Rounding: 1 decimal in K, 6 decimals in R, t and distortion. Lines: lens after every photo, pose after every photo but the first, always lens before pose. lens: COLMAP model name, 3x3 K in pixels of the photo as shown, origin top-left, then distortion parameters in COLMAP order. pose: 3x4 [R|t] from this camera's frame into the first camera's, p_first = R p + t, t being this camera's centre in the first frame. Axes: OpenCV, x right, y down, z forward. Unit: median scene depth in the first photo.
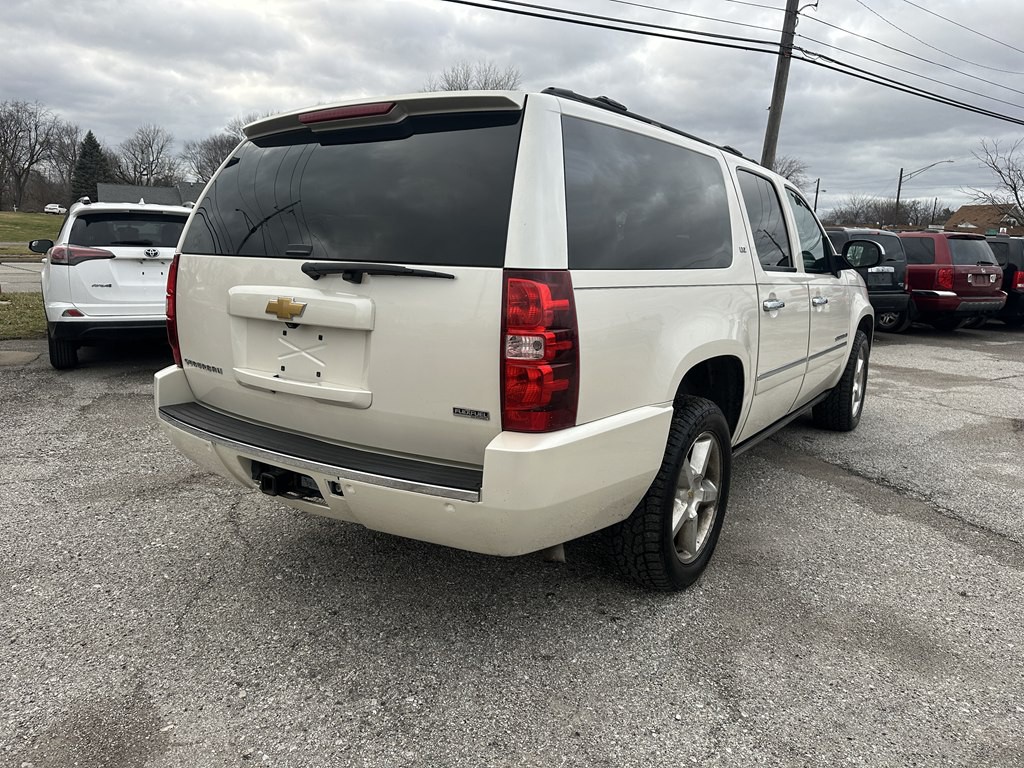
lens RADIAL K [[728.0, 0, 512.2], [0, 728.0, 383.8], [0, 0, 1]] dist [0.025787, -0.028064]
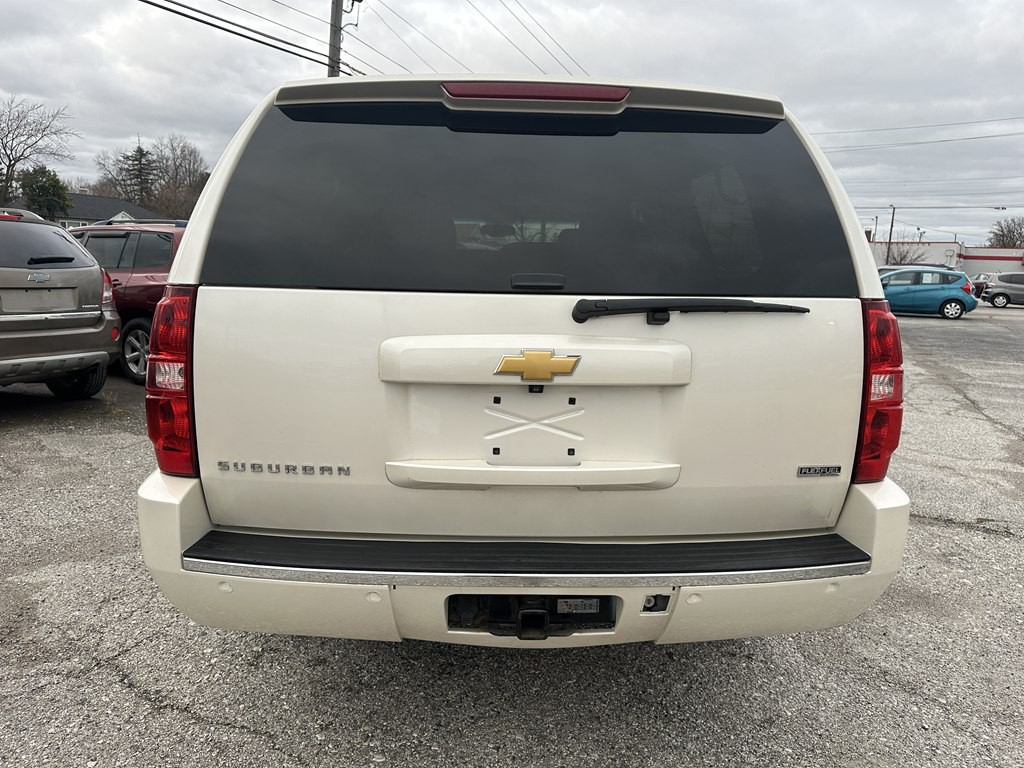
lens RADIAL K [[728.0, 0, 509.4], [0, 728.0, 383.5], [0, 0, 1]] dist [0.025787, -0.028064]
pose [[0.789960, -0.100231, 0.604911, -0.740772], [0.105622, 0.994046, 0.026777, -0.106354], [-0.603993, 0.042739, 0.795843, 0.463050]]
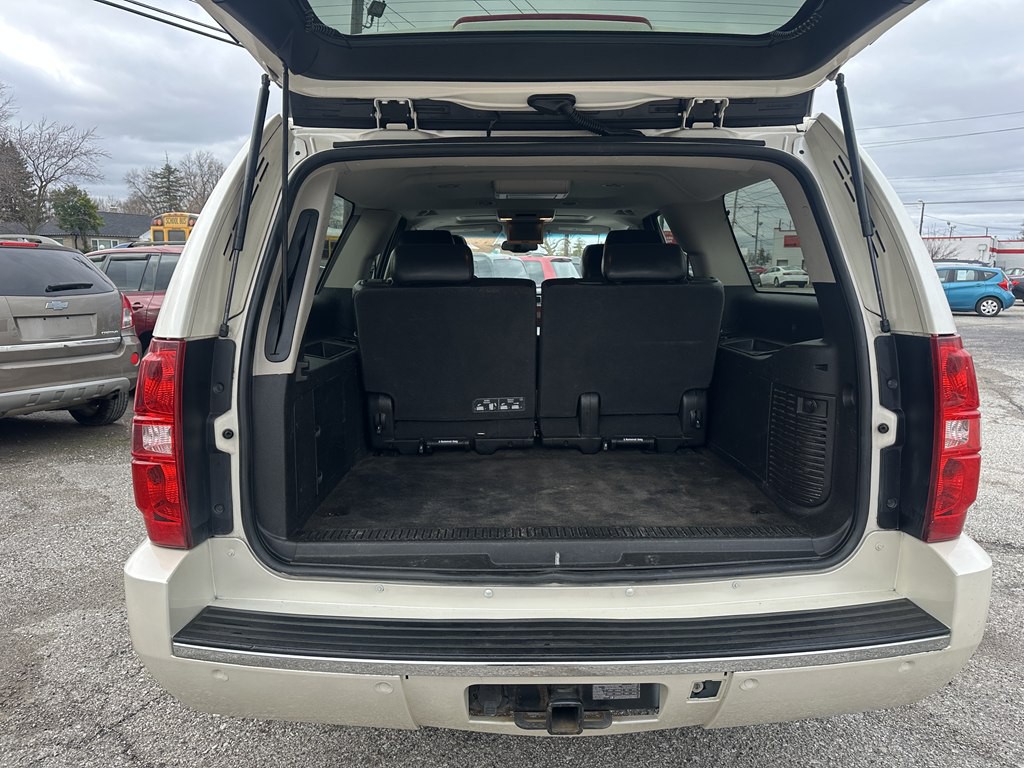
lens RADIAL K [[728.0, 0, 514.3], [0, 728.0, 380.3], [0, 0, 1]] dist [0.025787, -0.028064]
pose [[0.805822, -0.109520, 0.581942, -0.686746], [0.126585, 0.991890, 0.011386, -0.147980], [-0.578470, 0.064490, 0.813151, 0.519802]]
